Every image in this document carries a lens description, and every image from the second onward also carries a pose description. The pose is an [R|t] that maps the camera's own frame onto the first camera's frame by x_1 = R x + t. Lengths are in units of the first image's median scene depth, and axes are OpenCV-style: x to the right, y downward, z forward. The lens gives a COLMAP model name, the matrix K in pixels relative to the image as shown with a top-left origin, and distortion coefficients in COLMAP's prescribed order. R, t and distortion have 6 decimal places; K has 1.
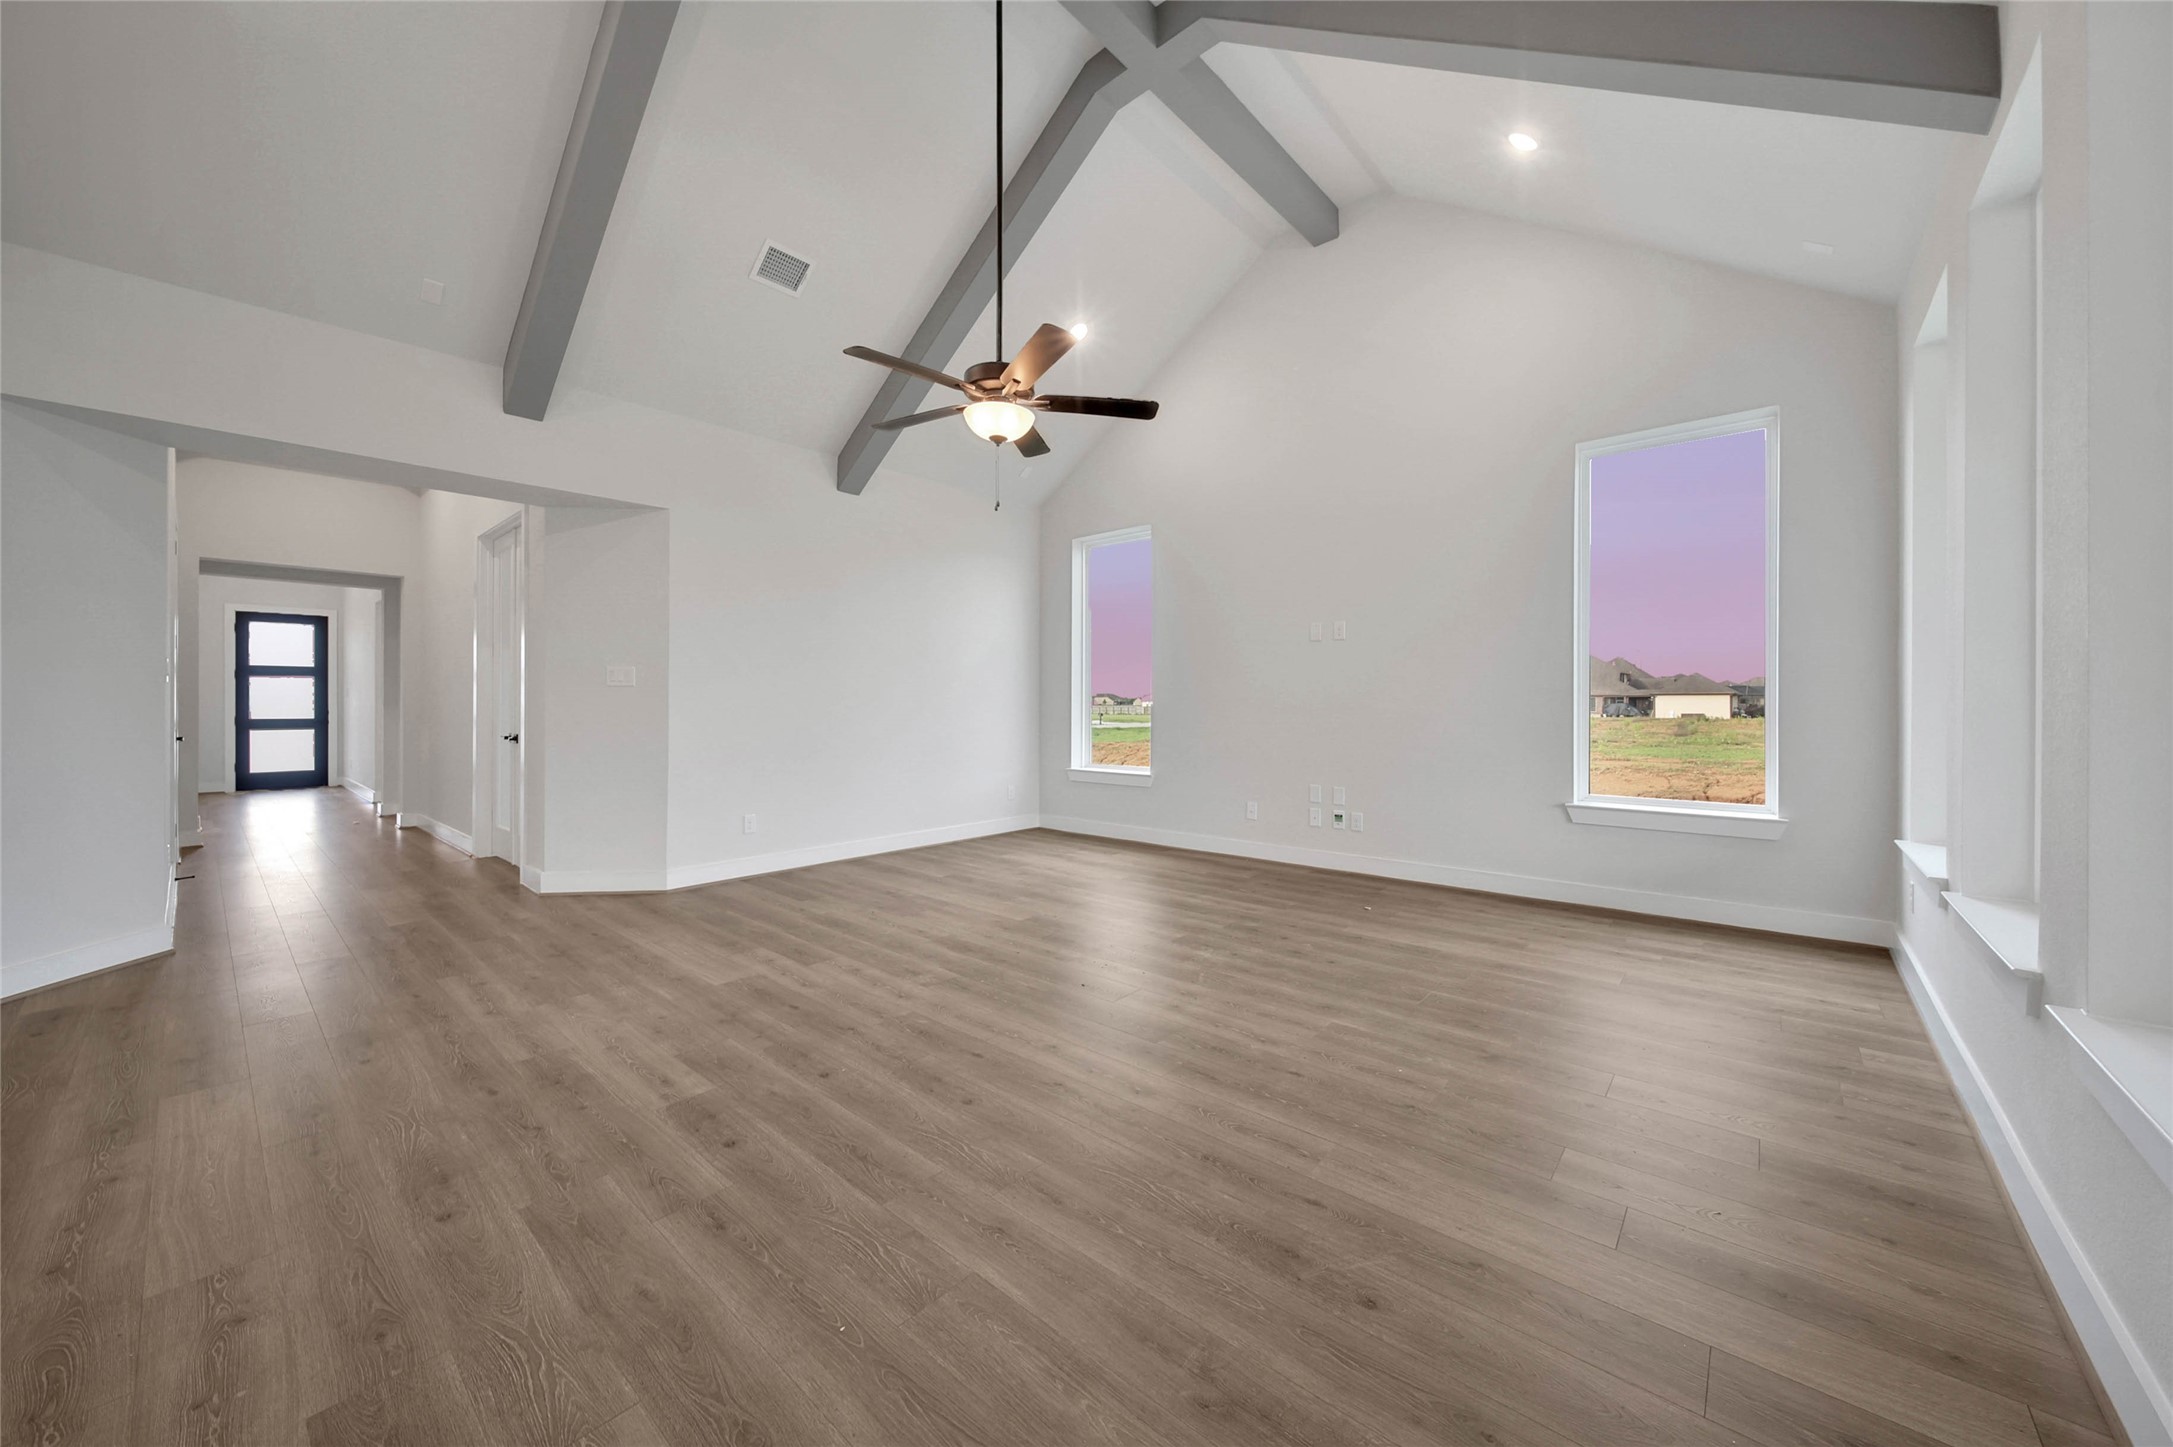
lens RADIAL K [[792.4, 0, 1077.4], [0, 792.4, 708.7], [0, 0, 1]] dist [0.000567, -0.000967]
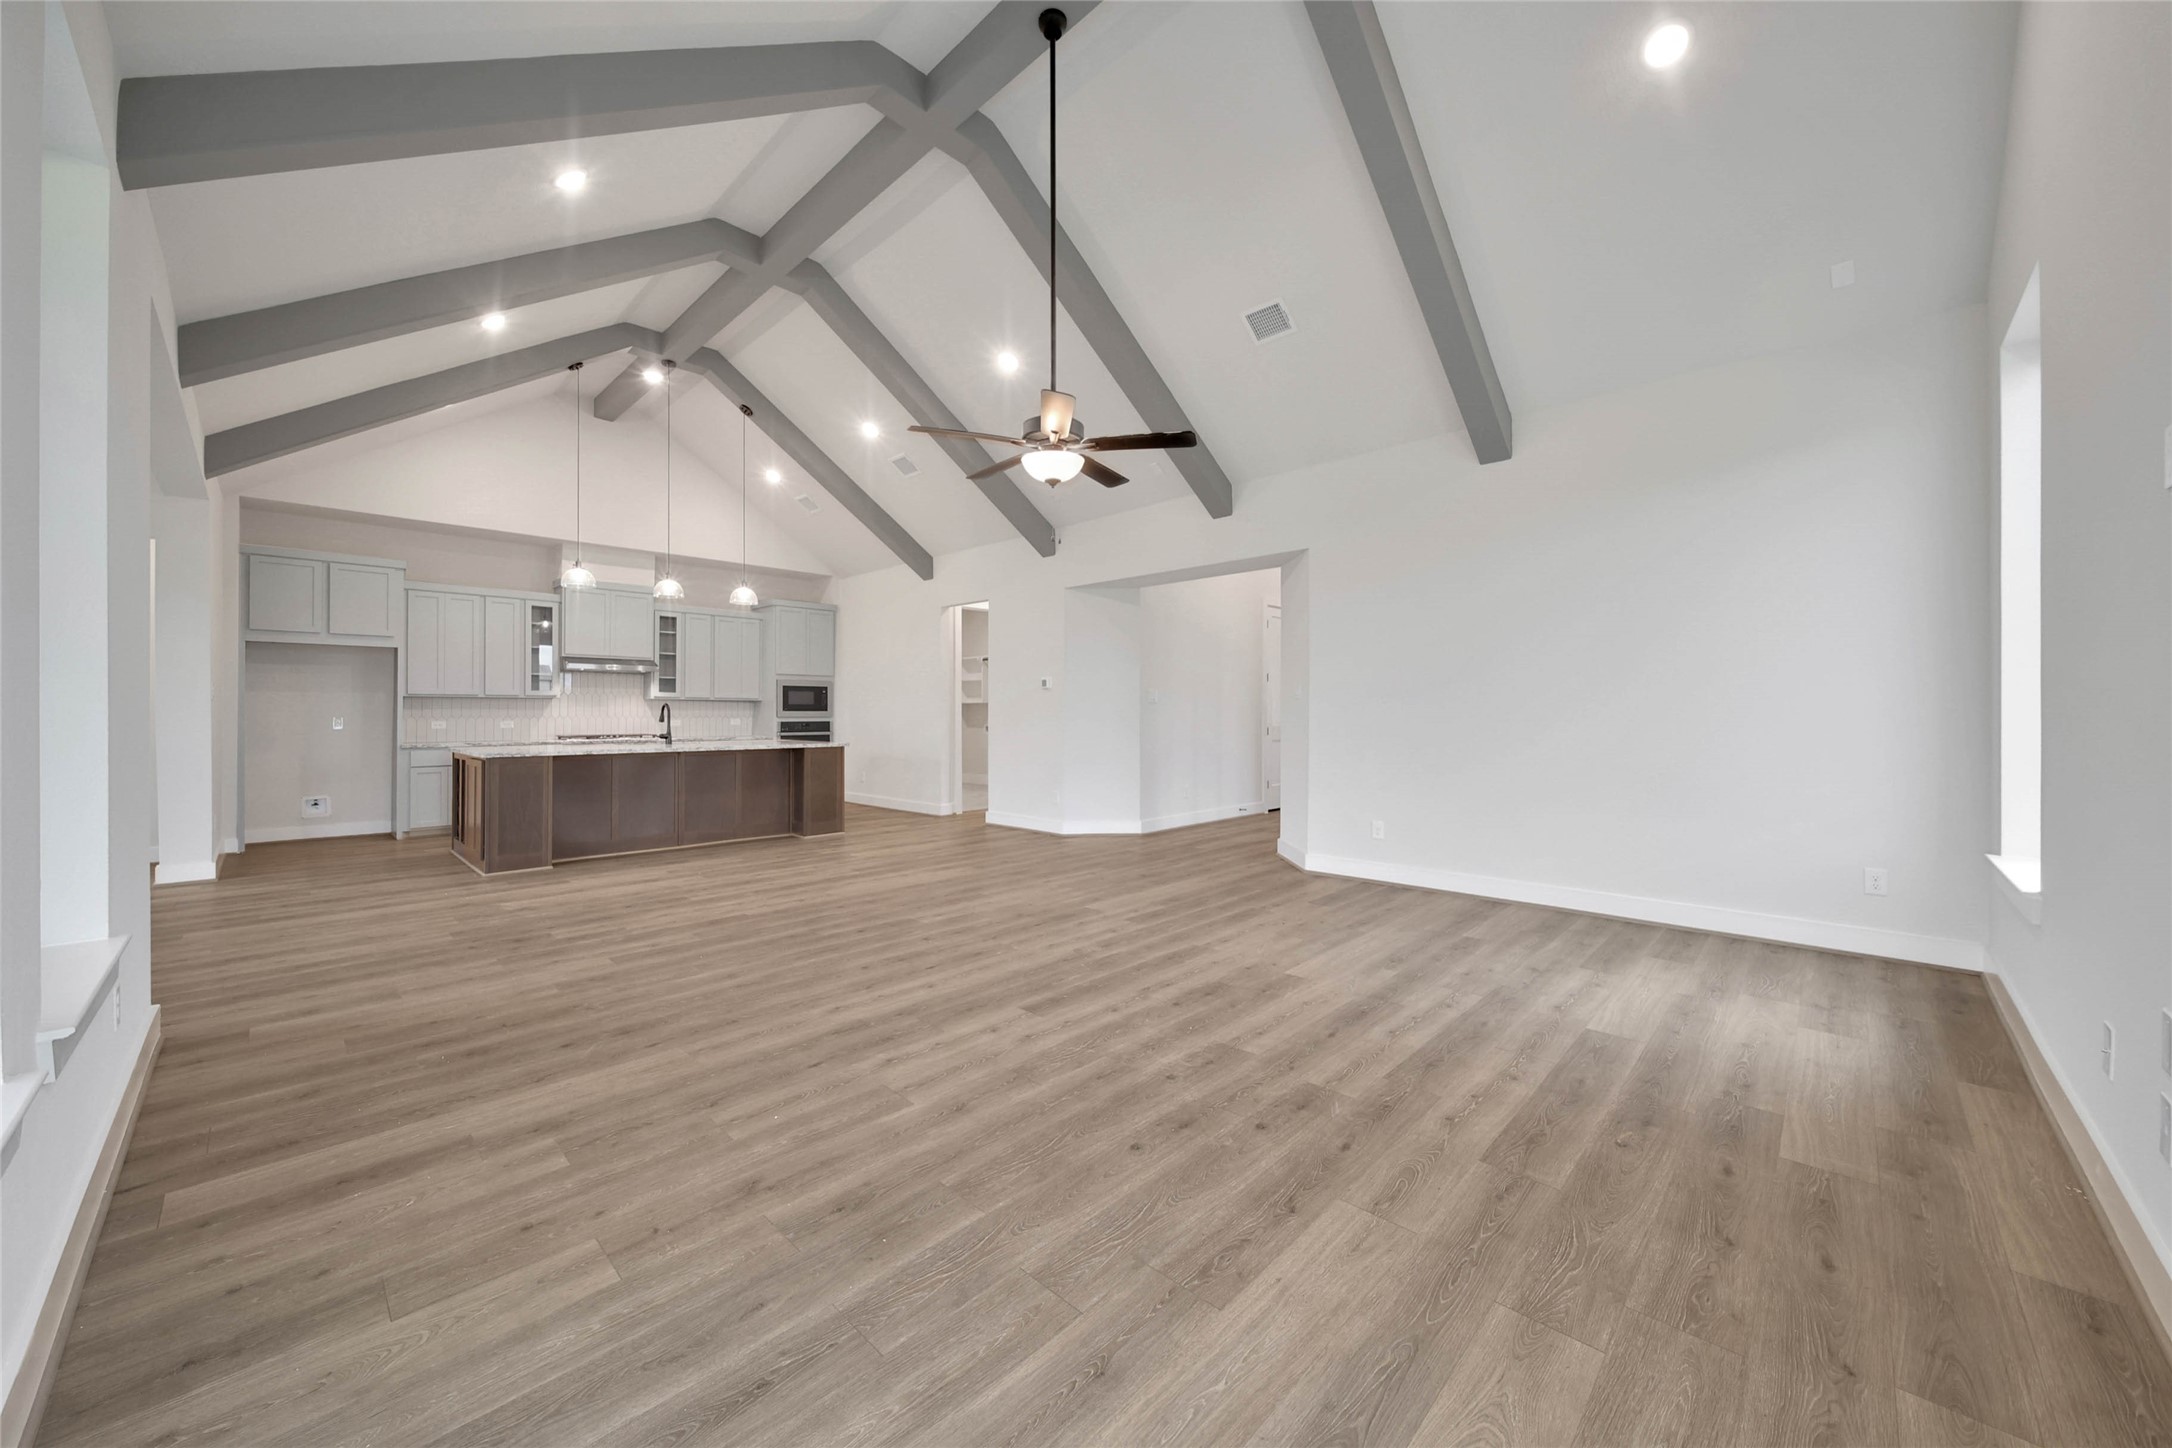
lens RADIAL K [[792.0, 0, 1092.1], [0, 792.0, 714.9], [0, 0, 1]] dist [0.000567, -0.000967]
pose [[-0.050766, 0.006627, -0.998689, 3.701703], [0.000436, 0.999978, 0.006613, -0.059604], [0.998710, -0.000100, -0.050768, 3.992336]]
